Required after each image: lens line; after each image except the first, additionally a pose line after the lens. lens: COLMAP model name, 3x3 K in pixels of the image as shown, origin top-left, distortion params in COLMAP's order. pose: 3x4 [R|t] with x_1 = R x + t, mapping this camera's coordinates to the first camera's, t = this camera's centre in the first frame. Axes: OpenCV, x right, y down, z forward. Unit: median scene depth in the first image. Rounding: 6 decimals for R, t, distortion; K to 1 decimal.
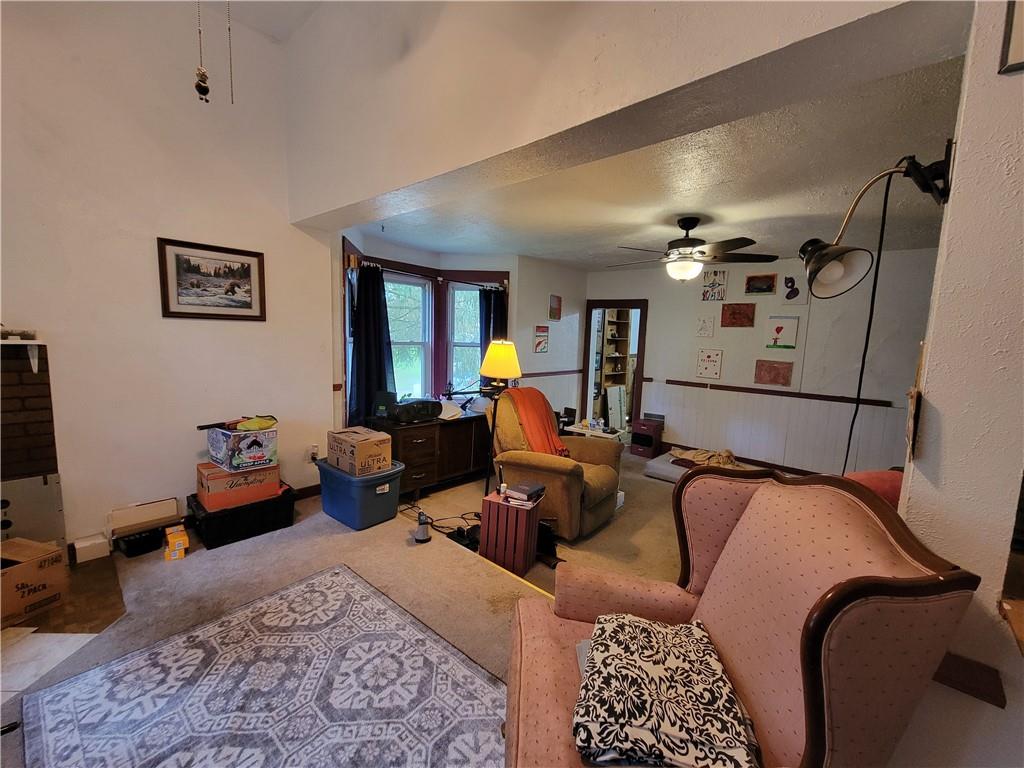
lens RADIAL K [[418.9, 0, 511.7], [0, 418.9, 385.4], [0, 0, 1]] dist [-0.003976, -0.001183]
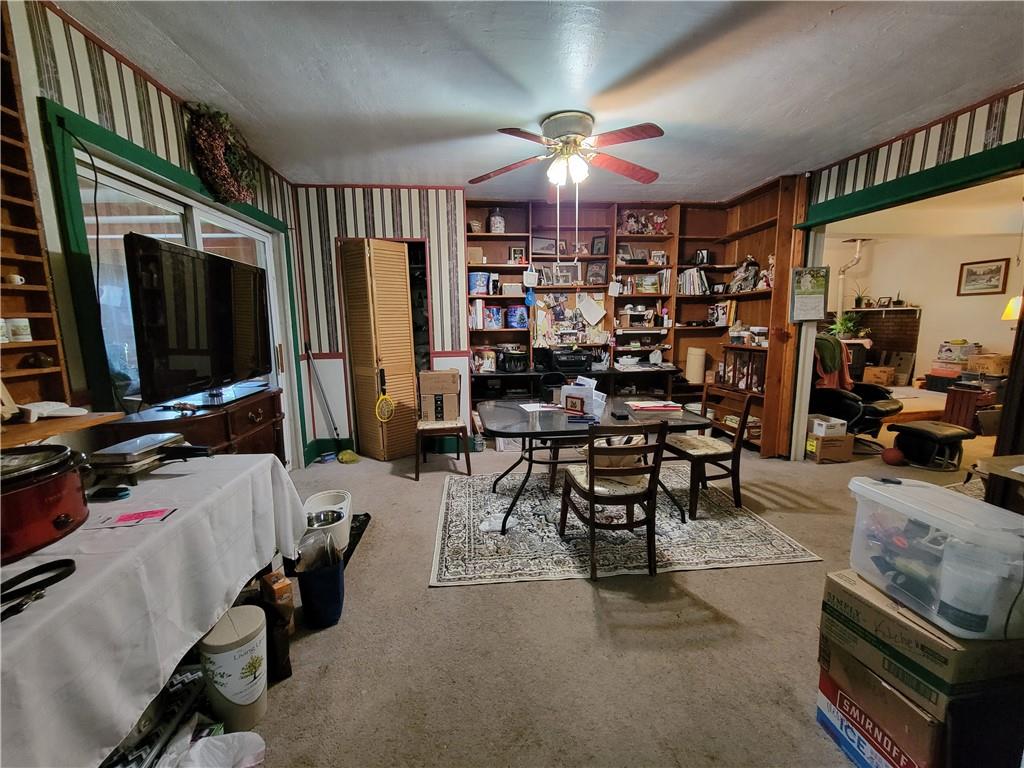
lens RADIAL K [[418.9, 0, 512.6], [0, 418.9, 382.9], [0, 0, 1]] dist [-0.003976, -0.001183]
pose [[-0.676655, 0.089010, -0.730901, 2.726735], [-0.087327, 0.975958, 0.199698, 0.069304], [0.731103, 0.198954, -0.652614, 0.793866]]
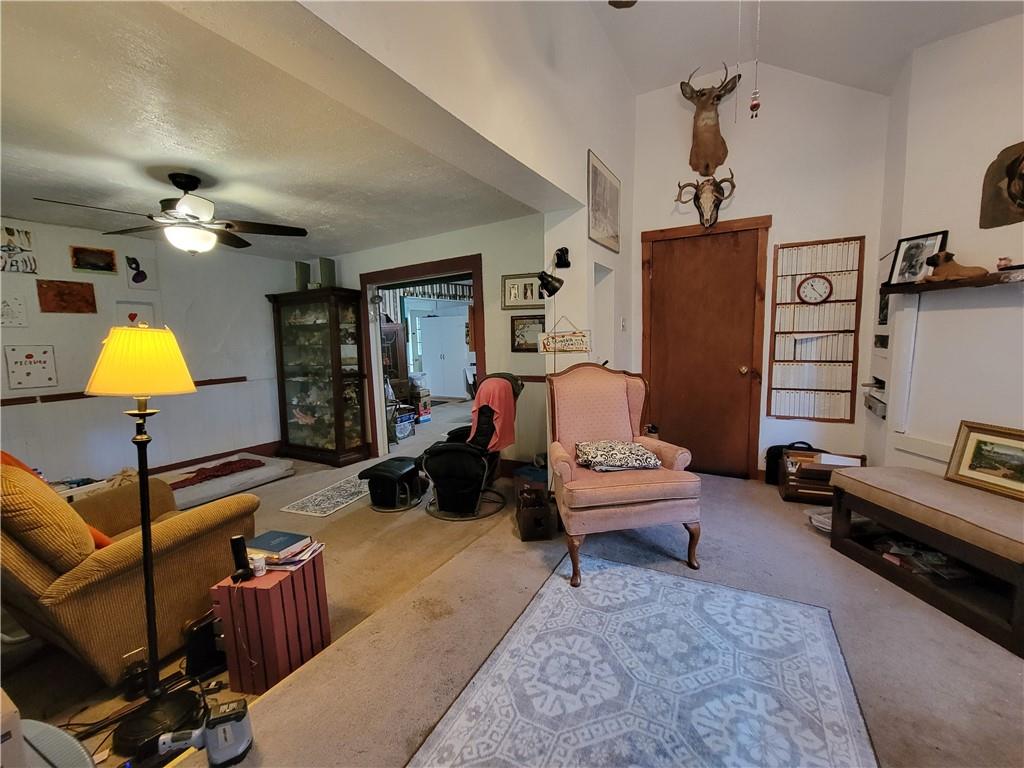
lens RADIAL K [[418.9, 0, 515.9], [0, 418.9, 382.6], [0, 0, 1]] dist [-0.003976, -0.001183]
pose [[-0.214144, -0.136595, 0.967204, -0.719029], [0.132906, 0.976892, 0.167389, -0.072043], [-0.967718, 0.164392, -0.191041, 0.768839]]
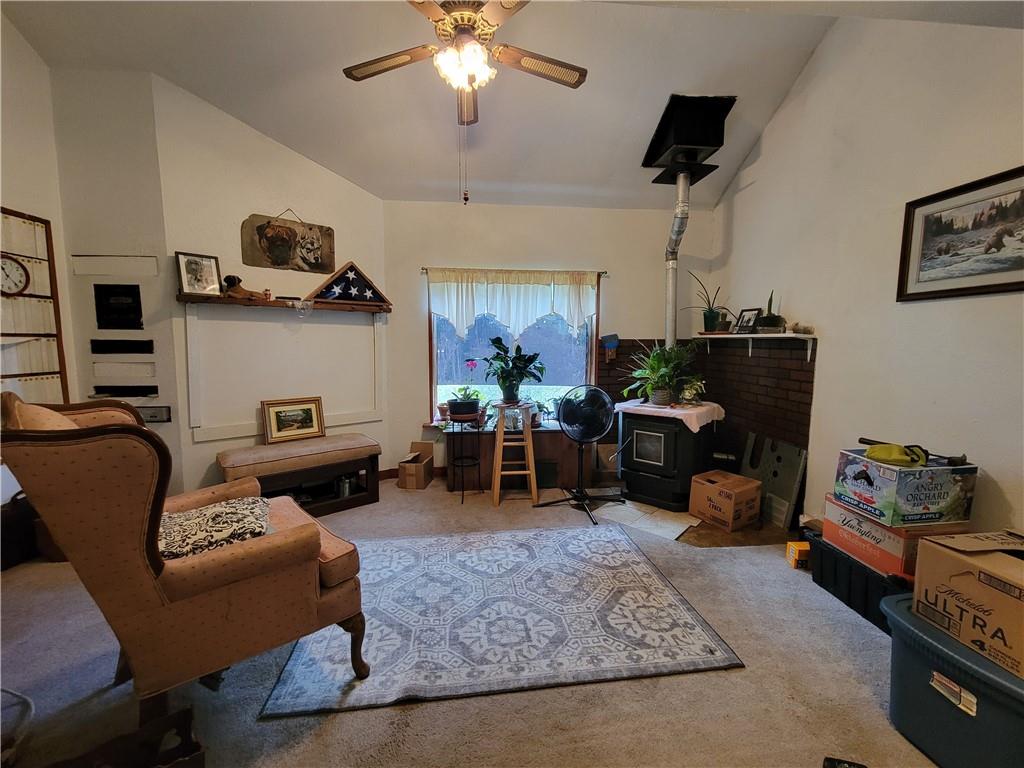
lens RADIAL K [[418.9, 0, 509.6], [0, 418.9, 381.1], [0, 0, 1]] dist [-0.003976, -0.001183]
pose [[-0.684722, 0.032382, -0.728084, 0.269449], [-0.114102, 0.981930, 0.150979, -0.049972], [0.719817, 0.186455, -0.668654, 1.029686]]
